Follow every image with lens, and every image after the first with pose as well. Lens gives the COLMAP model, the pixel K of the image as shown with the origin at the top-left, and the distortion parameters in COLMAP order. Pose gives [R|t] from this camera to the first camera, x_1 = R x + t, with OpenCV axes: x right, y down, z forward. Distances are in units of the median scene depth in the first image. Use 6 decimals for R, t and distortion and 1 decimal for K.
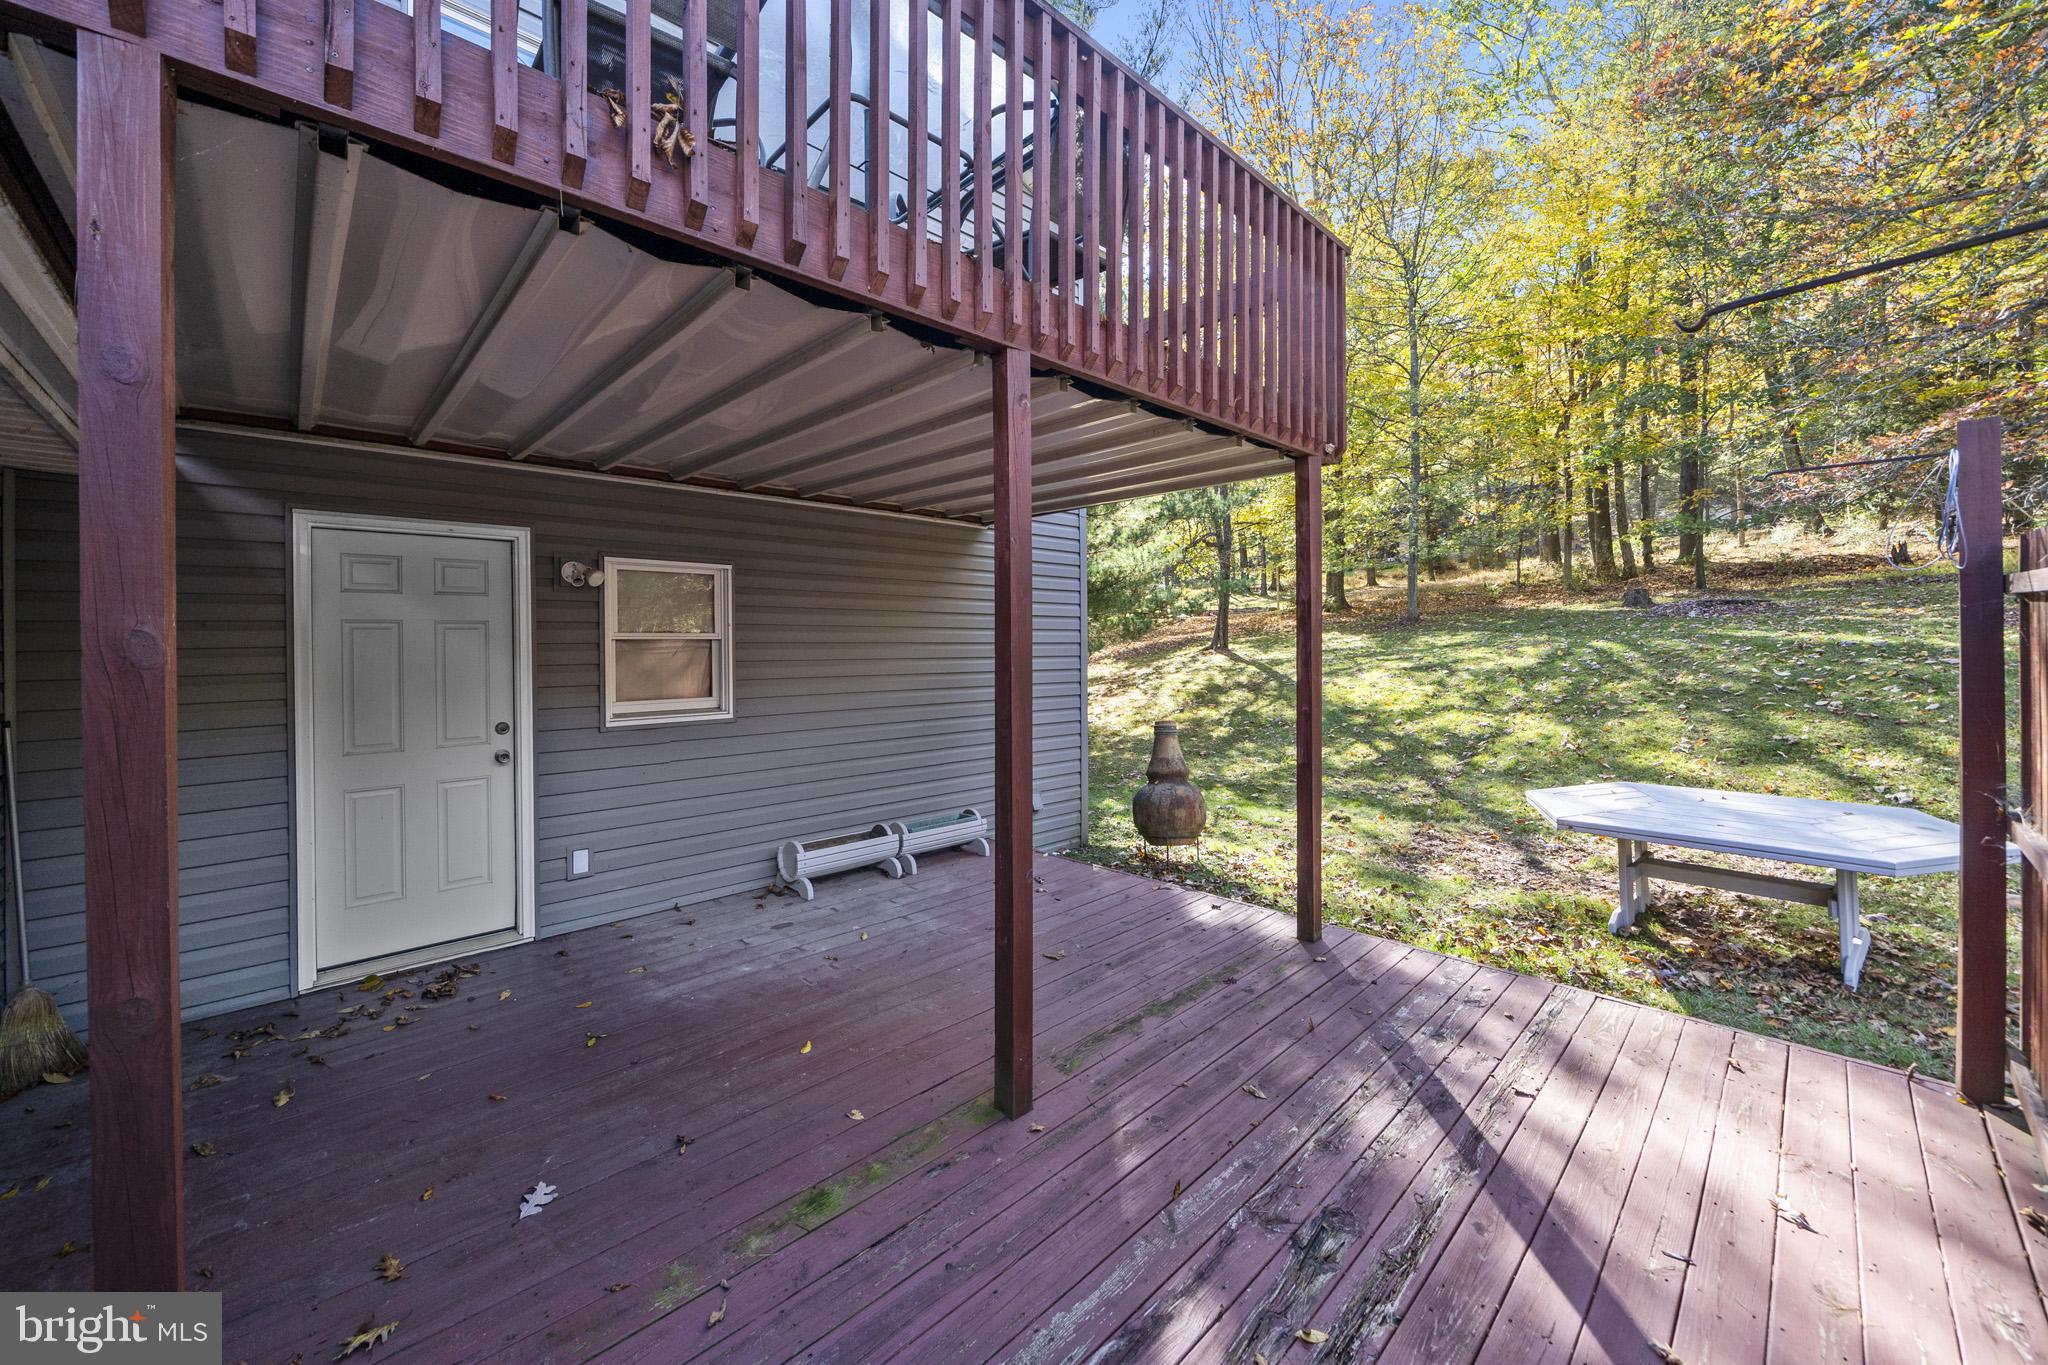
lens RADIAL K [[781.1, 0, 981.0], [0, 781.1, 645.8], [0, 0, 1]] dist [-0.002507, -0.000286]
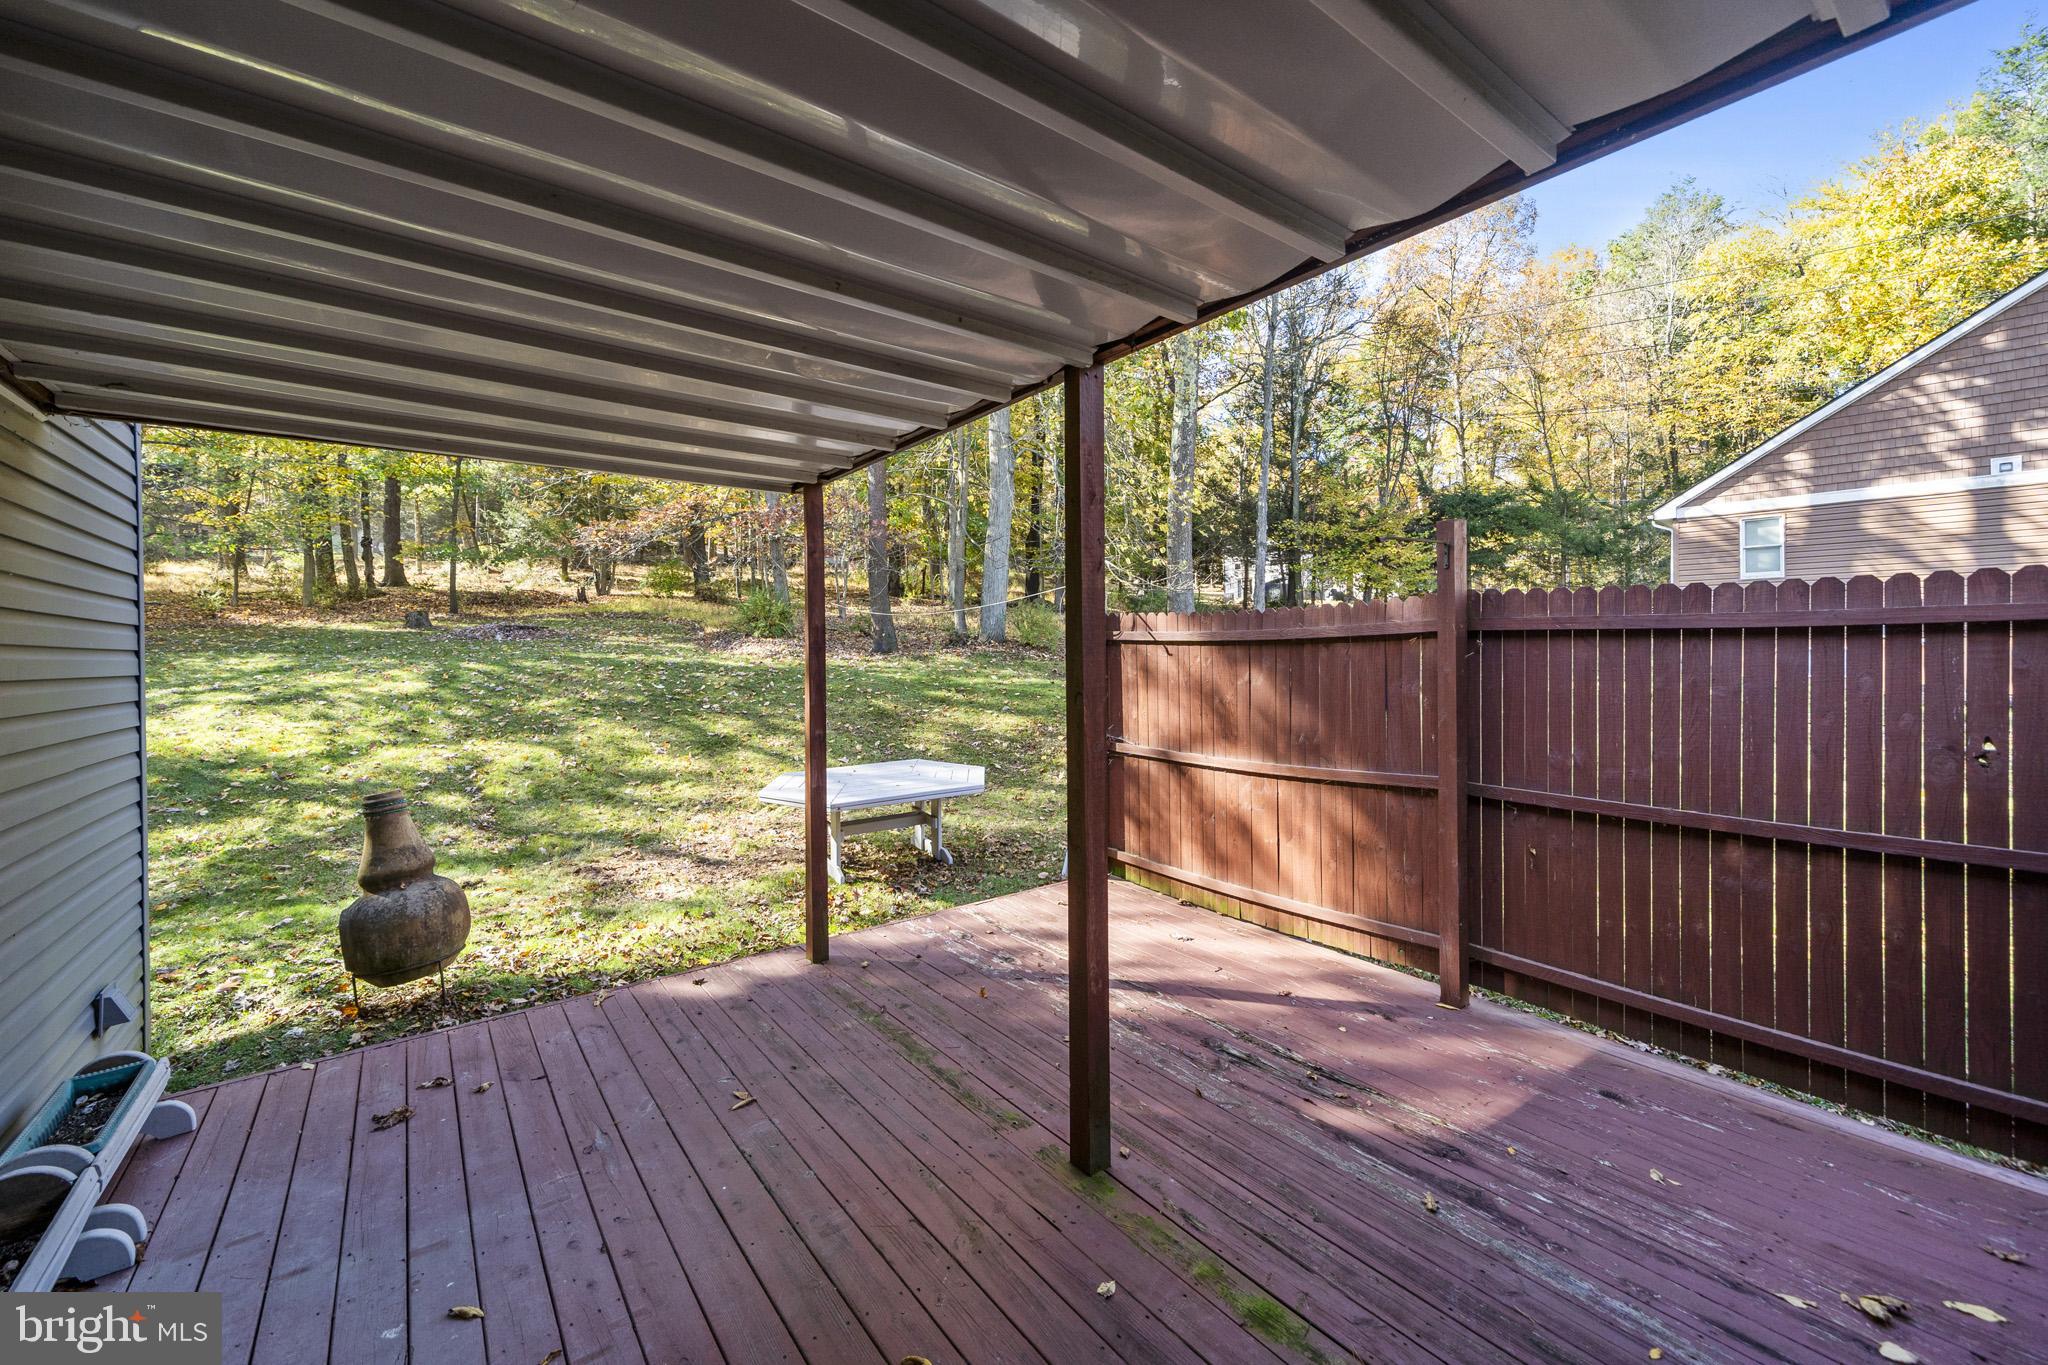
lens RADIAL K [[822.1, 0, 1017.7], [0, 822.1, 670.1], [0, 0, 1]] dist [-0.000867, -0.000877]
pose [[0.101448, -0.019885, 0.994642, -0.617354], [0.016524, 0.999696, 0.018301, -0.015758], [-0.994704, 0.014579, 0.101746, 0.639038]]
